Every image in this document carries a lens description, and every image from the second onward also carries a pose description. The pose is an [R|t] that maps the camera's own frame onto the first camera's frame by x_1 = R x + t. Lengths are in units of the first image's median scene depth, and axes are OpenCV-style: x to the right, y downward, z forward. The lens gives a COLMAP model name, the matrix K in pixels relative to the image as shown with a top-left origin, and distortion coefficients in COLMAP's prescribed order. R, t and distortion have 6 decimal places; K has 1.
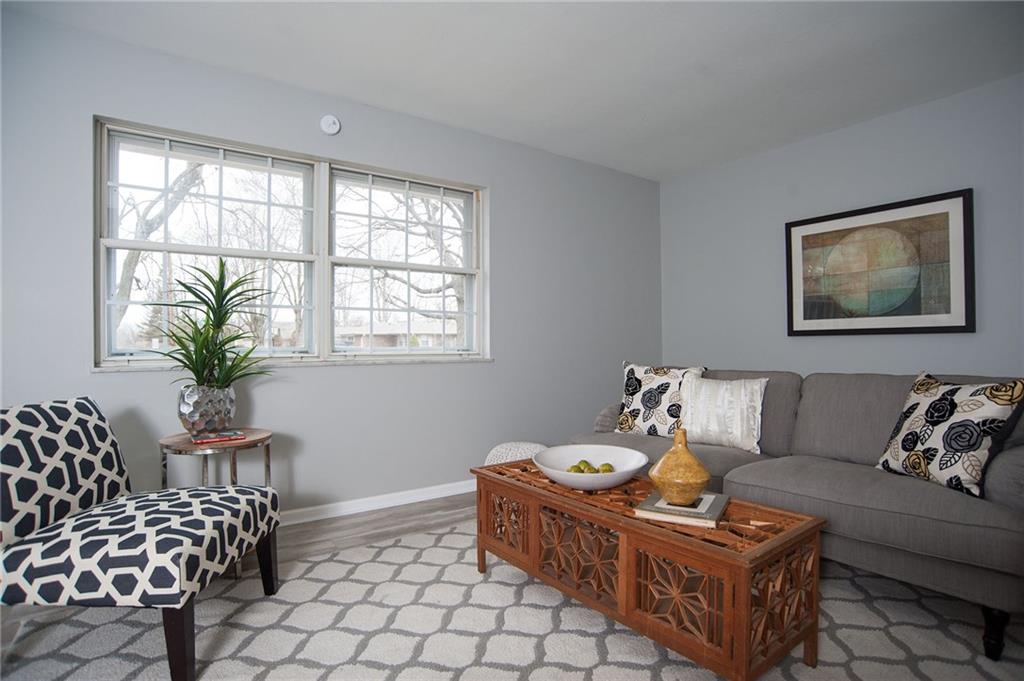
lens RADIAL K [[516.4, 0, 512.0], [0, 516.4, 340.5], [0, 0, 1]] dist [-0.086338, 0.037850]
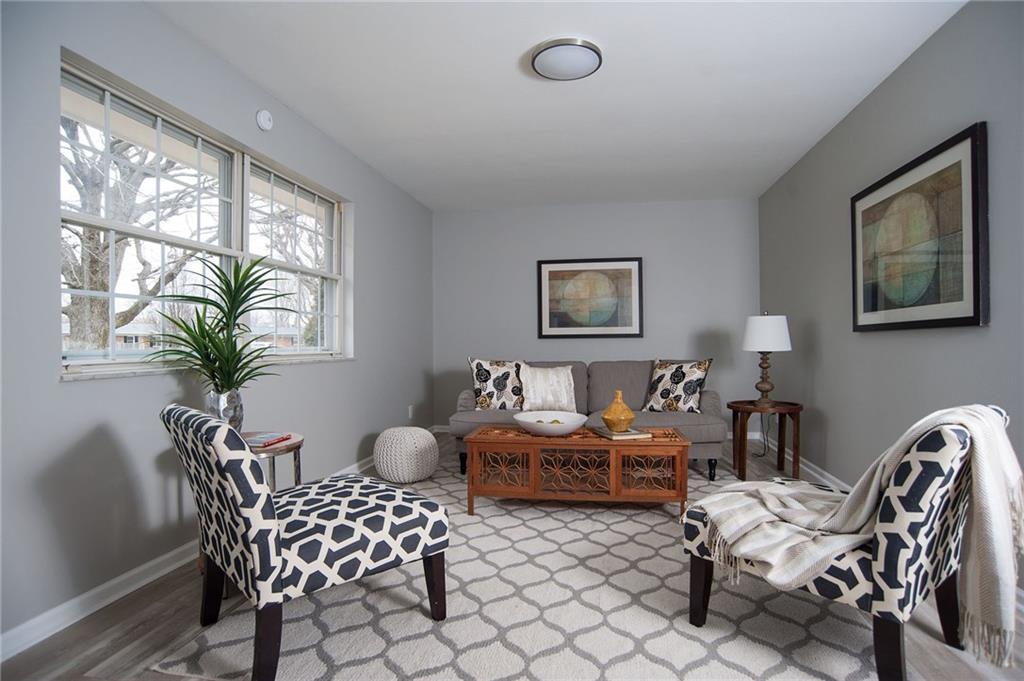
lens RADIAL K [[516.4, 0, 512.0], [0, 516.4, 340.5], [0, 0, 1]] dist [-0.086338, 0.037850]
pose [[0.725253, 0.003355, 0.688474, -0.683257], [-0.003079, 0.999994, -0.001630, -0.000374], [-0.688475, -0.000938, 0.725259, -0.034025]]
